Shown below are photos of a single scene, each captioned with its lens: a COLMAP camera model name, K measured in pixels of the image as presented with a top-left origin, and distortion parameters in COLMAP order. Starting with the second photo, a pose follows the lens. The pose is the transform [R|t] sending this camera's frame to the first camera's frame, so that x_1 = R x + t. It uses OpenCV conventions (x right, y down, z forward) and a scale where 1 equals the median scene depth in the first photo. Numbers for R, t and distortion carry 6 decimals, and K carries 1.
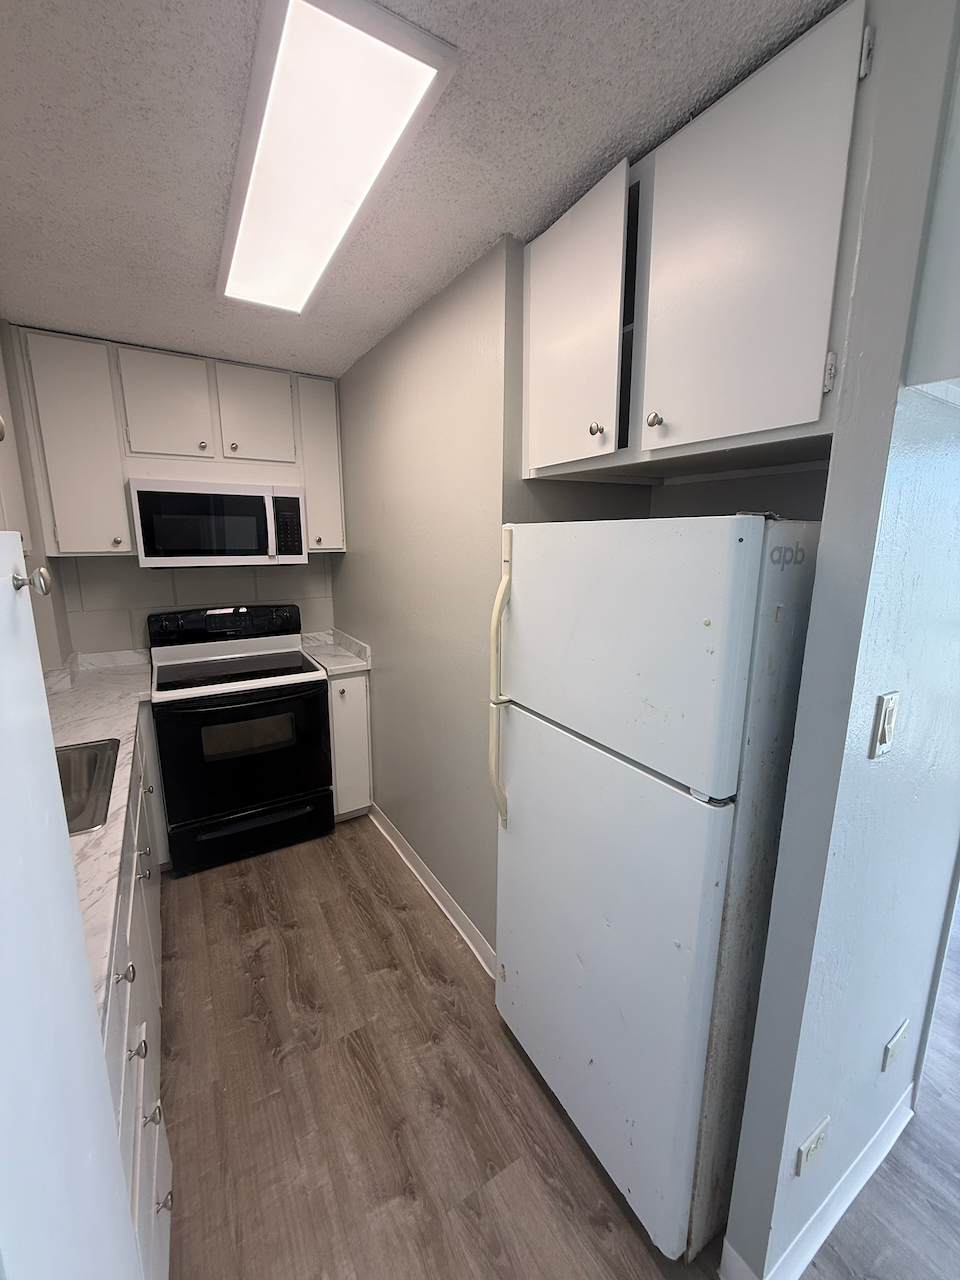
lens RADIAL K [[506.3, 0, 480.0], [0, 506.3, 640.0], [0, 0, 1]] dist [0.001240, -0.000048]
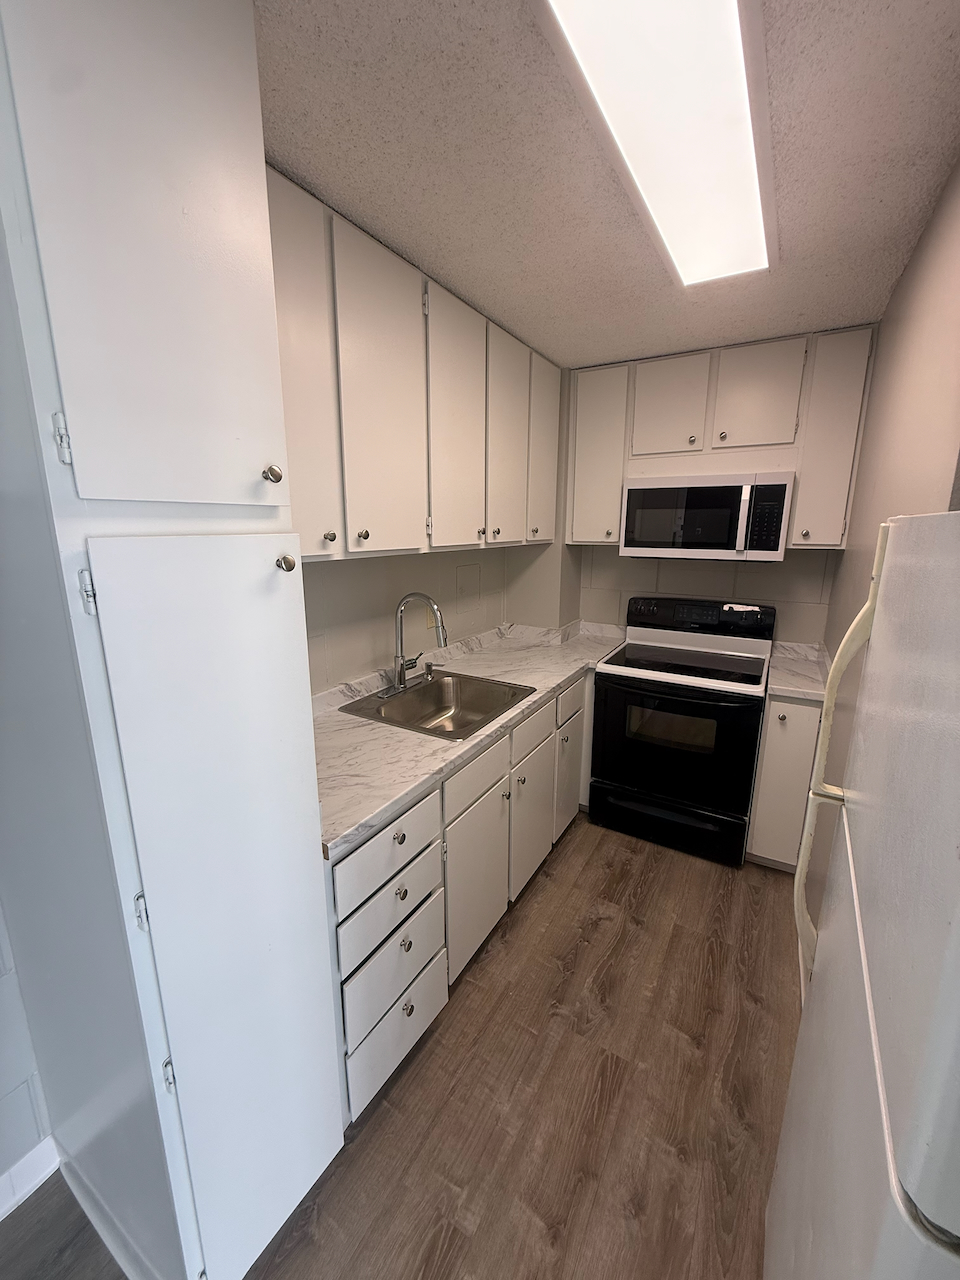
lens RADIAL K [[506.3, 0, 480.0], [0, 506.3, 640.0], [0, 0, 1]] dist [0.001240, -0.000048]
pose [[0.466119, 0.194887, -0.862990, 0.231552], [-0.176993, 0.976259, 0.124869, -0.046770], [0.866837, 0.094540, 0.489547, 0.186467]]
